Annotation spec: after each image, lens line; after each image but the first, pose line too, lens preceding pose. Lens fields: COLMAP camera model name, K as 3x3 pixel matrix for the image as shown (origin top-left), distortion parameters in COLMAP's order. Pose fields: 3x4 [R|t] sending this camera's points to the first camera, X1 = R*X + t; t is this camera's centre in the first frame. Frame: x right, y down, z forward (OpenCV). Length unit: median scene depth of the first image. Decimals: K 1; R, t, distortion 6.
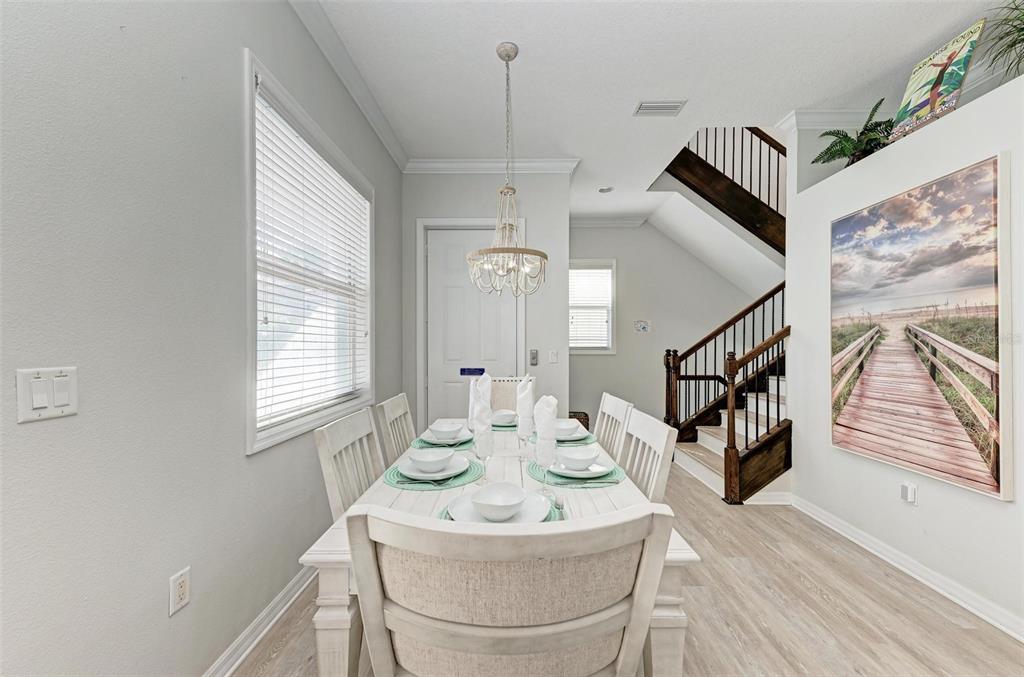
lens RADIAL K [[384.0, 0, 516.7], [0, 384.0, 346.6], [0, 0, 1]] dist [0.009454, -0.000434]
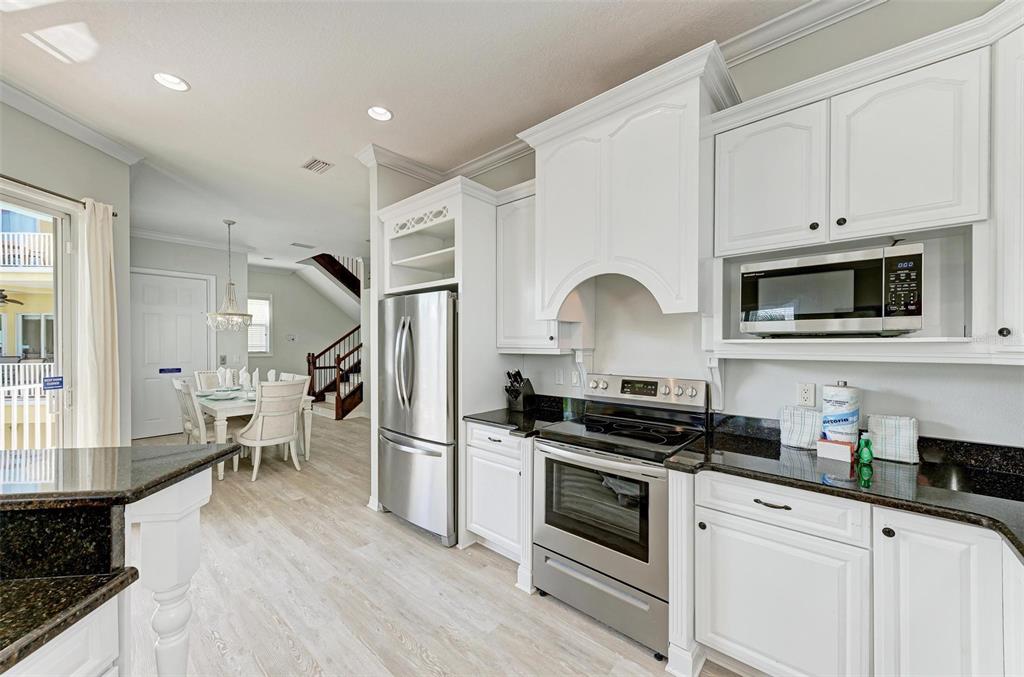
lens RADIAL K [[384.0, 0, 521.0], [0, 384.0, 346.3], [0, 0, 1]] dist [0.009454, -0.000434]
pose [[0.636727, -0.006178, 0.771065, -0.508359], [0.000996, 0.999974, 0.007189, -0.049201], [-0.771089, -0.003810, 0.636716, -1.275954]]
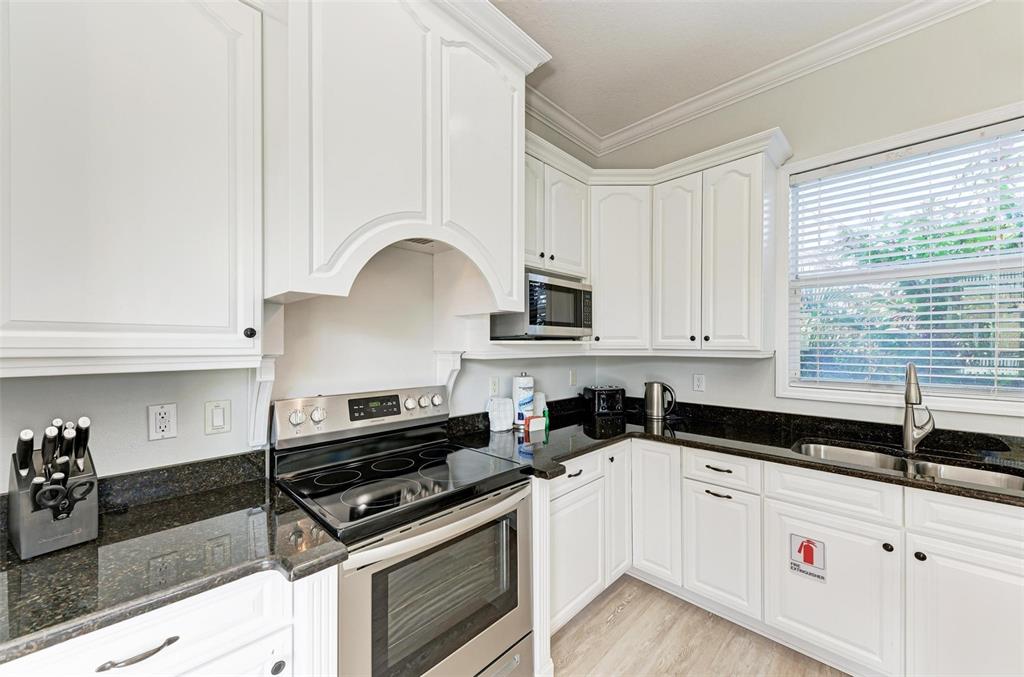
lens RADIAL K [[384.0, 0, 506.6], [0, 384.0, 342.6], [0, 0, 1]] dist [0.009454, -0.000434]
pose [[-0.720367, 0.001114, 0.693592, -0.229994], [-0.001360, 0.999995, -0.003018, -0.050500], [-0.693592, -0.003117, -0.720361, -0.597556]]
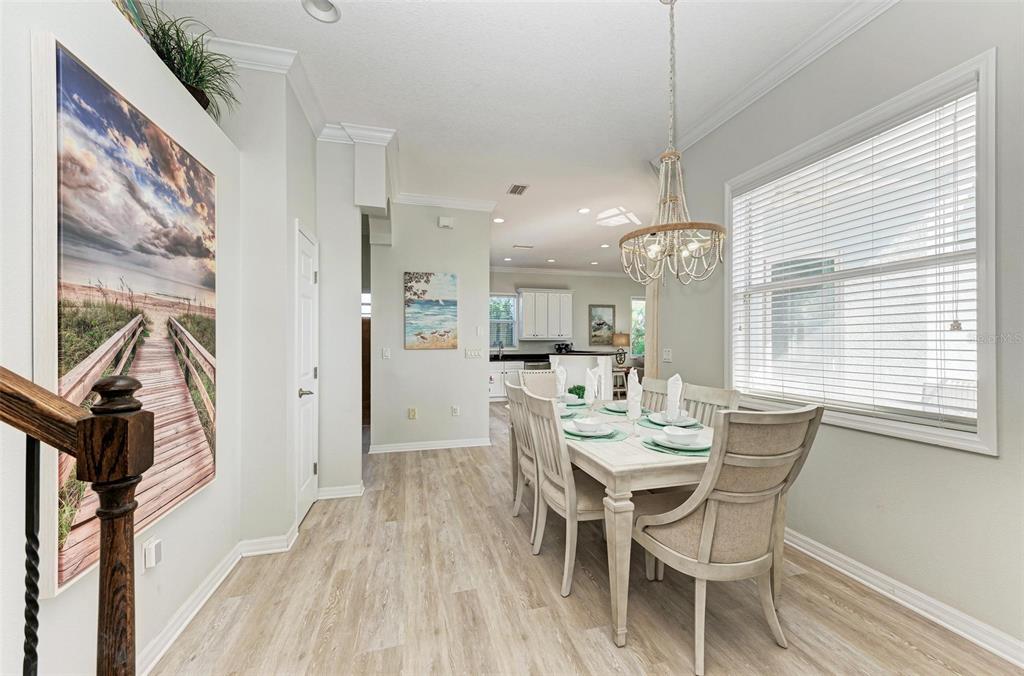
lens RADIAL K [[384.0, 0, 514.5], [0, 384.0, 341.0], [0, 0, 1]] dist [0.009454, -0.000434]
pose [[-0.964338, -0.000813, -0.264672, 0.517473], [-0.000309, 0.999998, -0.001946, -0.009343], [0.264673, -0.001795, -0.964337, 1.720060]]
